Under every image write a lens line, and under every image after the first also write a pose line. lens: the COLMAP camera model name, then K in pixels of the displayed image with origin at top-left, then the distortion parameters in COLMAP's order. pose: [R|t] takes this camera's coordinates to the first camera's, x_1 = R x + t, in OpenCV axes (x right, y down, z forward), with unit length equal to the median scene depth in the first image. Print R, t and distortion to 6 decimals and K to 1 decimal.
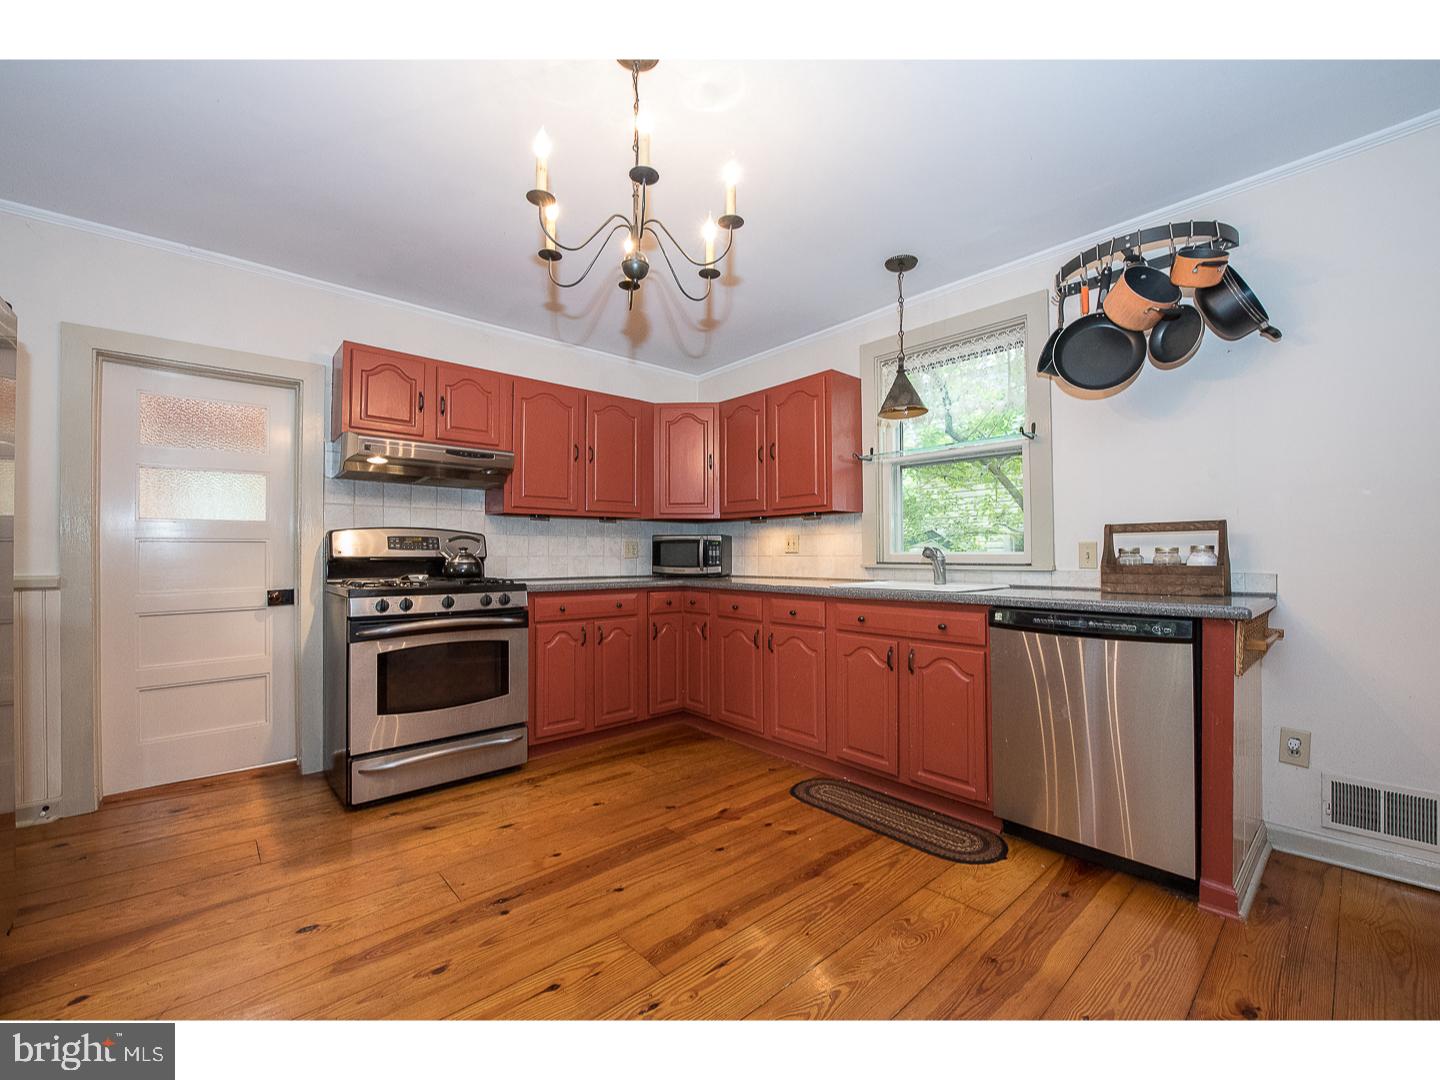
lens RADIAL K [[577.7, 0, 731.7], [0, 577.7, 544.5], [0, 0, 1]] dist [-0.015768, -0.002031]
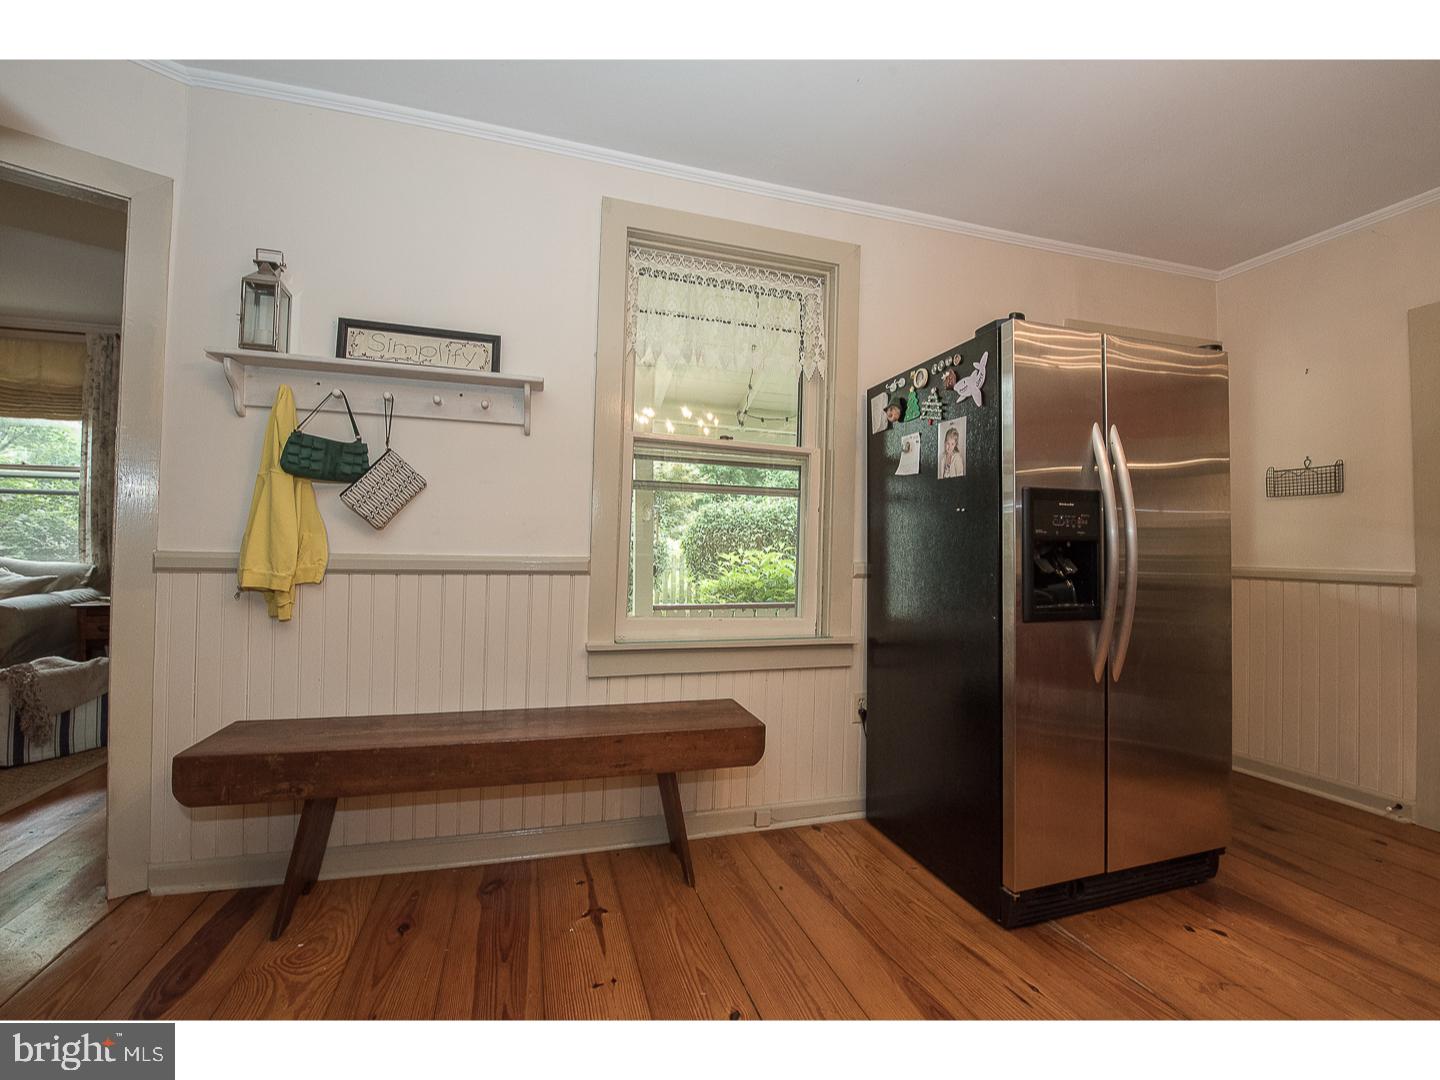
lens RADIAL K [[620.7, 0, 715.5], [0, 620.7, 540.8], [0, 0, 1]] dist [-0.022647, -0.000502]
pose [[-0.423448, -0.011117, -0.905852, 0.208493], [0.006597, 0.999860, -0.015355, 0.007234], [0.905896, -0.012478, -0.423316, 0.292129]]
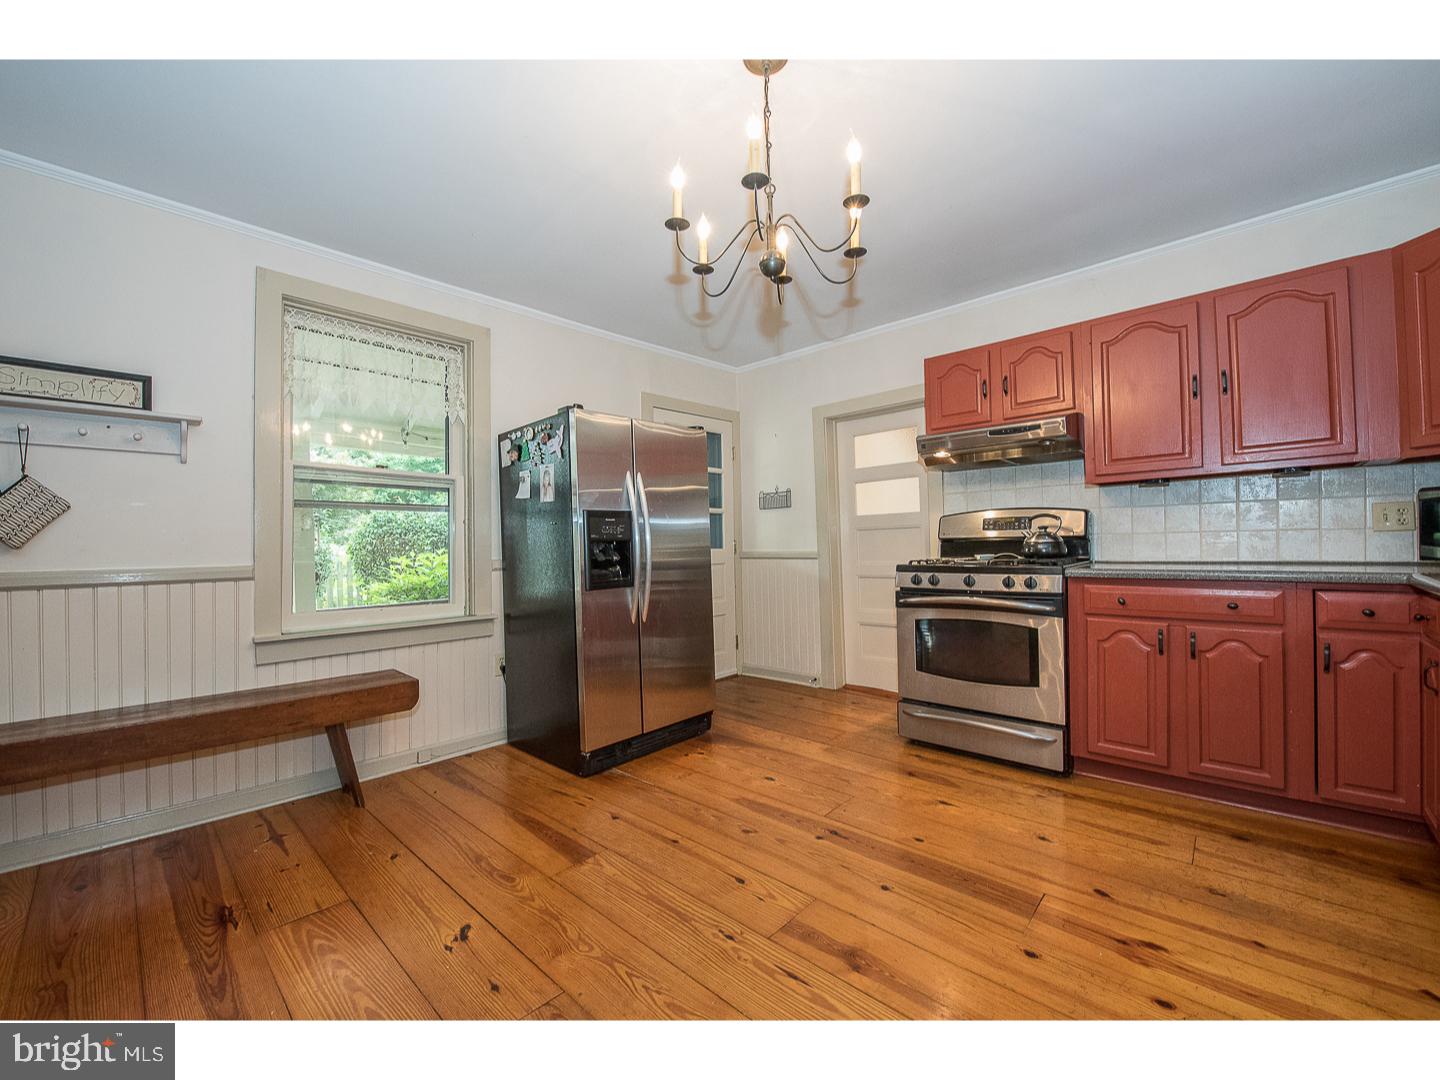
lens RADIAL K [[577.7, 0, 722.7], [0, 577.7, 542.3], [0, 0, 1]] dist [-0.015768, -0.002031]
pose [[0.084028, -0.000502, -0.996463, 0.502479], [0.042697, 0.999083, 0.003097, 0.007454], [0.995548, -0.042806, 0.083972, 0.461377]]
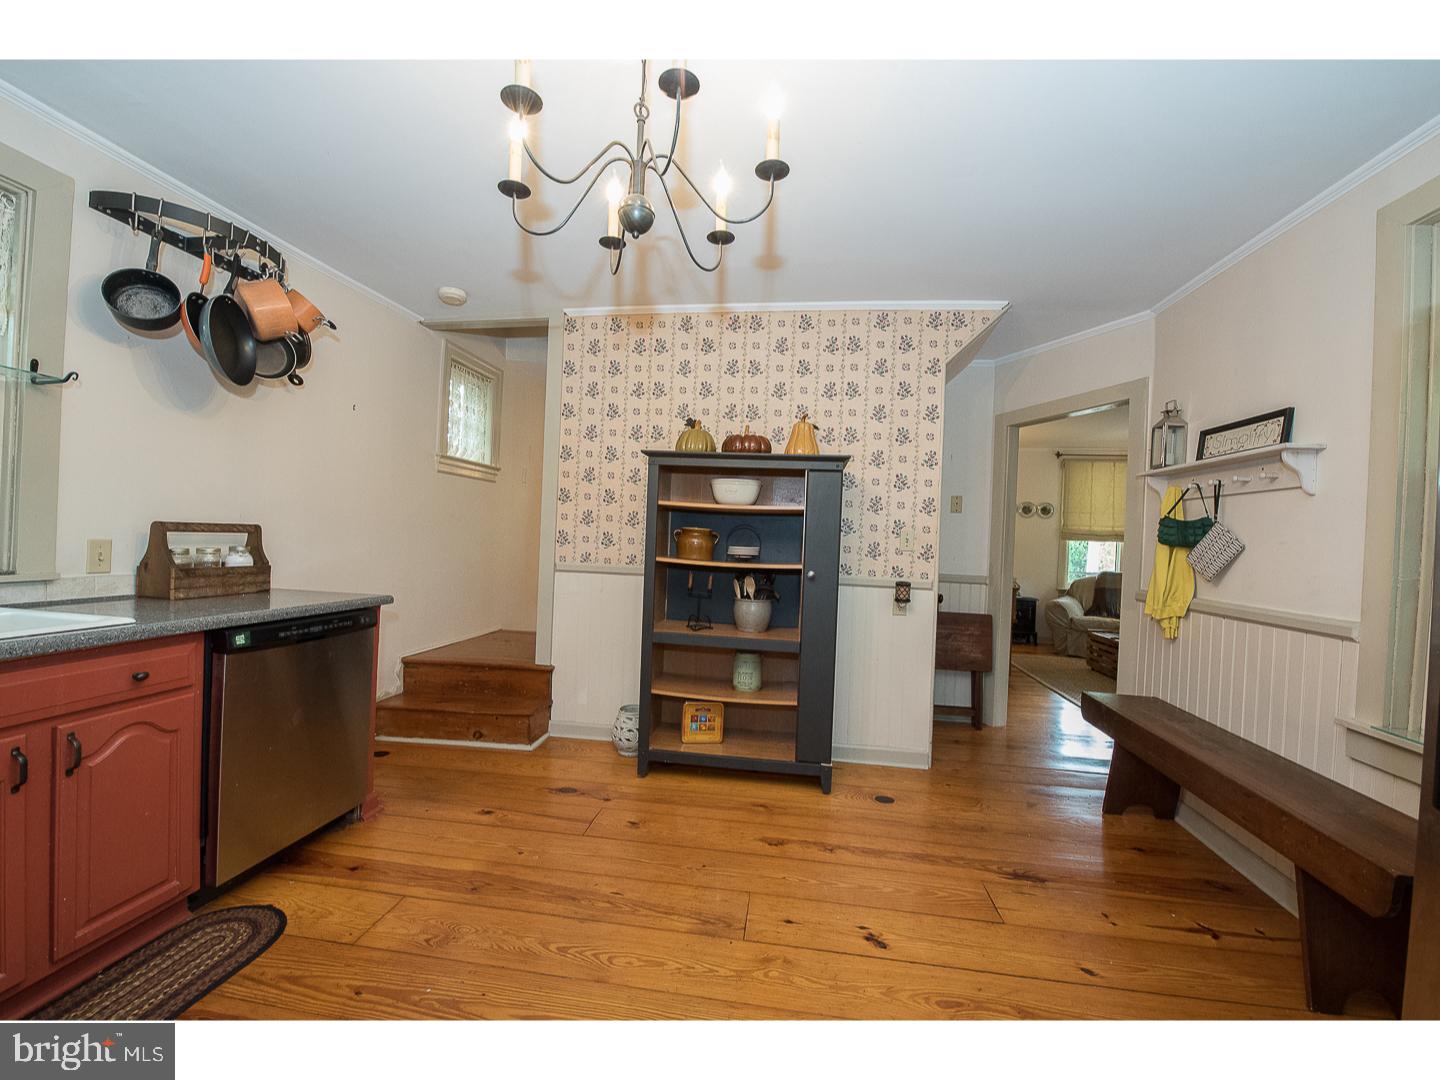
lens RADIAL K [[577.7, 0, 722.2], [0, 577.7, 541.8], [0, 0, 1]] dist [-0.015768, -0.002031]
pose [[-0.626591, -0.021294, 0.779057, -0.489036], [-0.050379, 0.998643, -0.013224, -0.032174], [-0.777718, -0.047534, -0.626813, 0.787218]]
